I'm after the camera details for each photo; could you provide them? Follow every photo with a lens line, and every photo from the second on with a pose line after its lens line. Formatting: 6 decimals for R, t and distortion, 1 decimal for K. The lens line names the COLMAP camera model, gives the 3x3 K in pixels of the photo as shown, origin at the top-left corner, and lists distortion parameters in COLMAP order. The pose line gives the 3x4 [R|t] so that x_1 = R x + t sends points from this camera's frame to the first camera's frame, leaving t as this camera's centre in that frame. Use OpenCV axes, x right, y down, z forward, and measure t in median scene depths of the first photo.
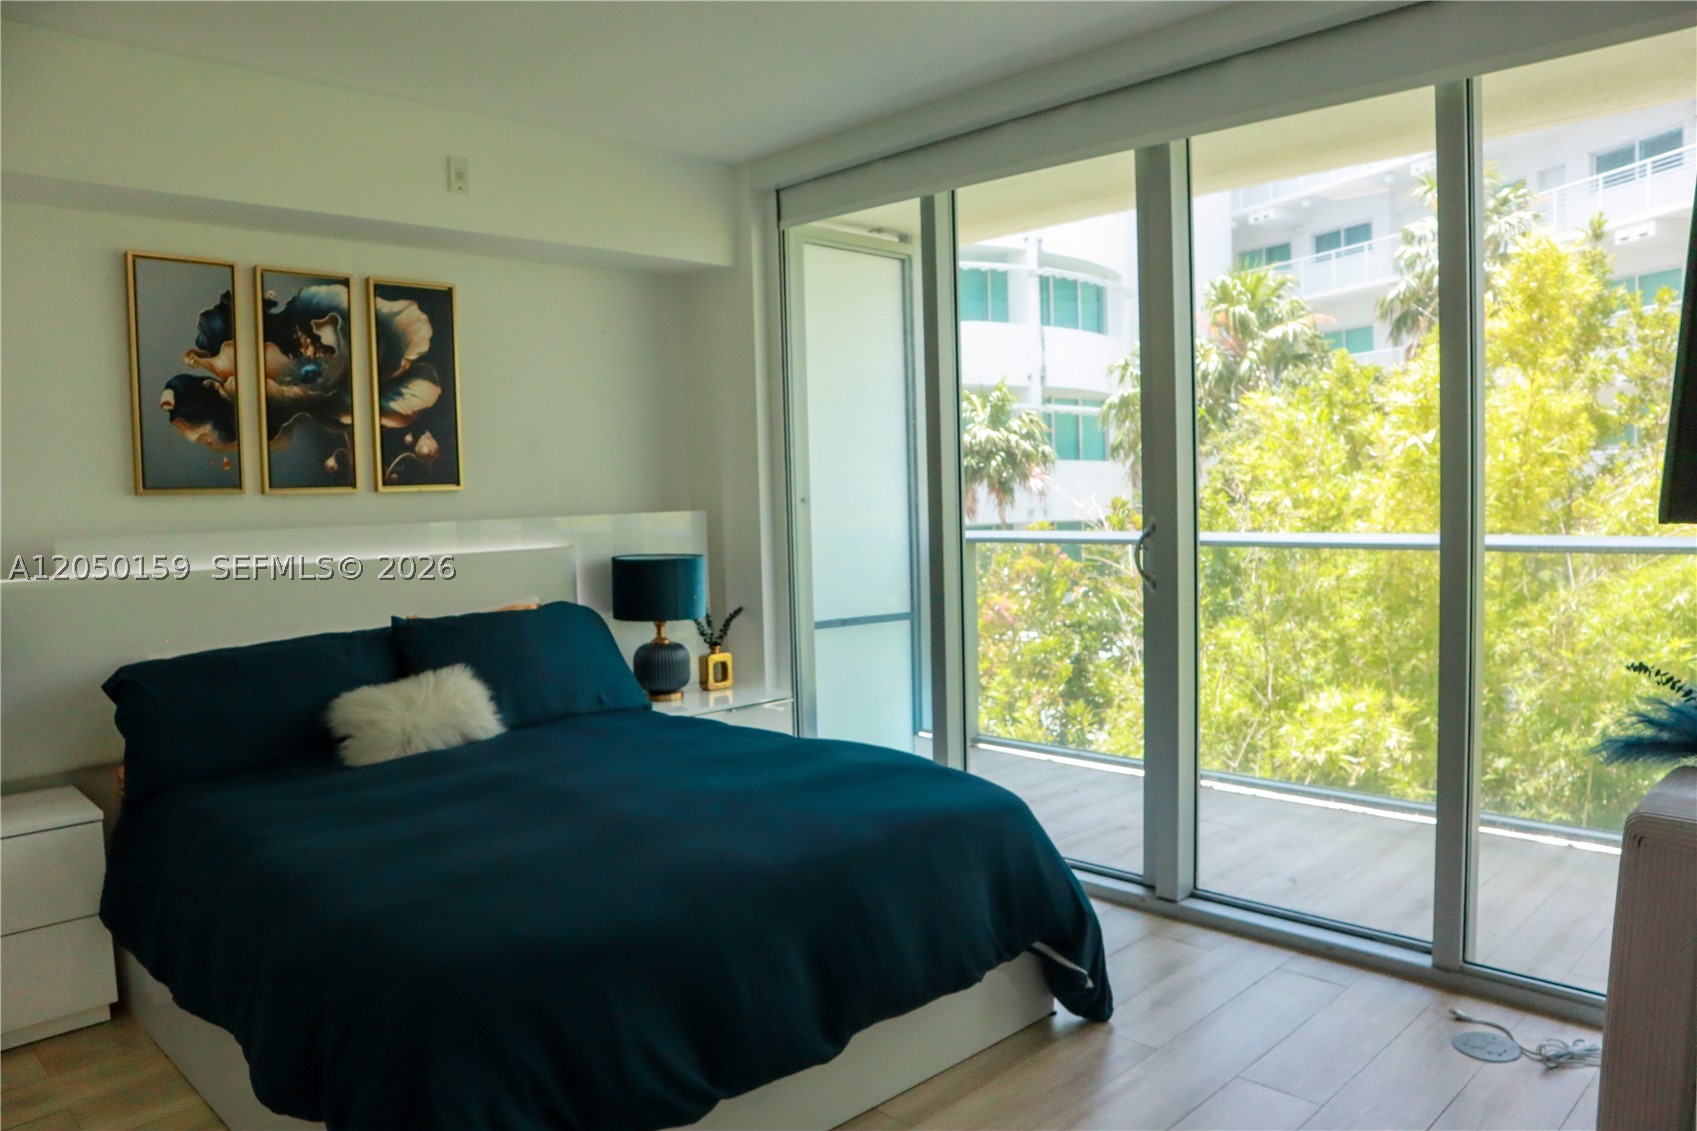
lens RADIAL K [[1172.4, 0, 840.3], [0, 1172.4, 582.7], [0, 0, 1]] dist [-0.116781, 0.064805]
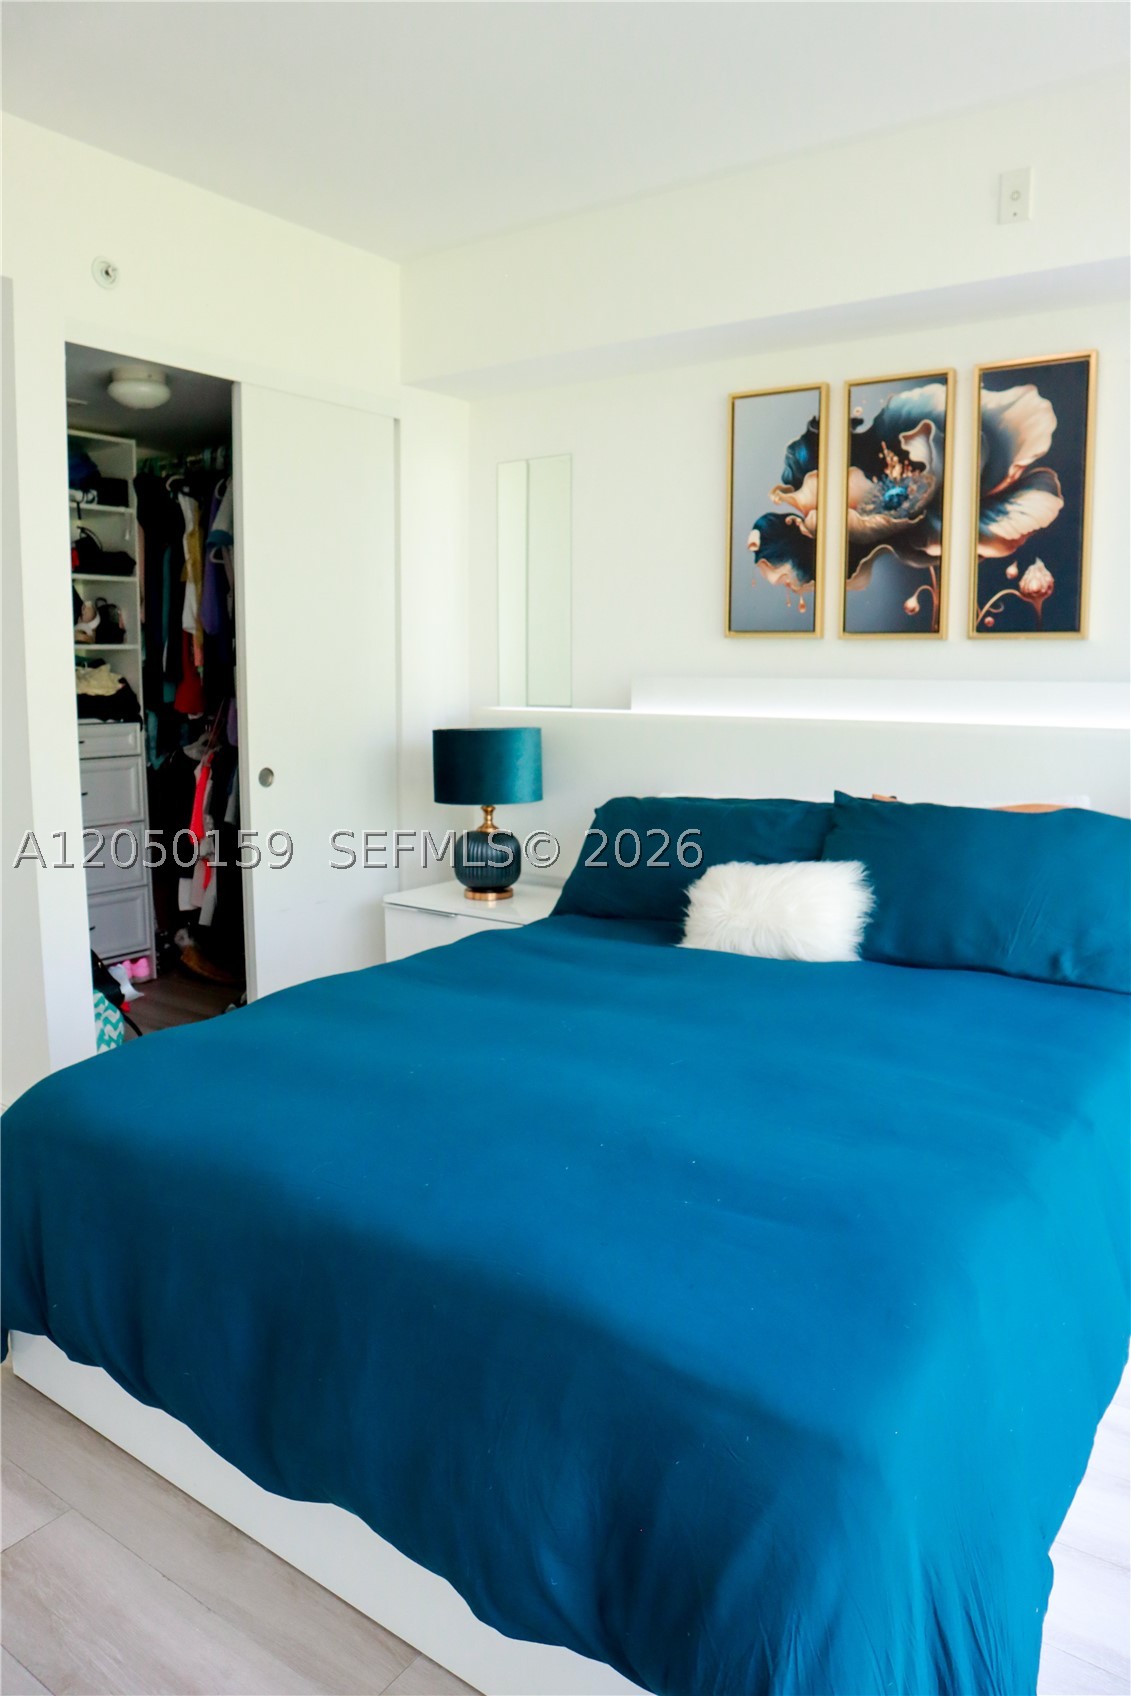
lens RADIAL K [[1171.7, 0, 561.5], [0, 1171.7, 844.1], [0, 0, 1]] dist [-0.116781, 0.064805]
pose [[0.186958, 0.173783, -0.966874, 0.359116], [-0.082788, 0.983514, 0.160766, -0.047060], [0.978873, 0.049990, 0.198263, 0.600583]]
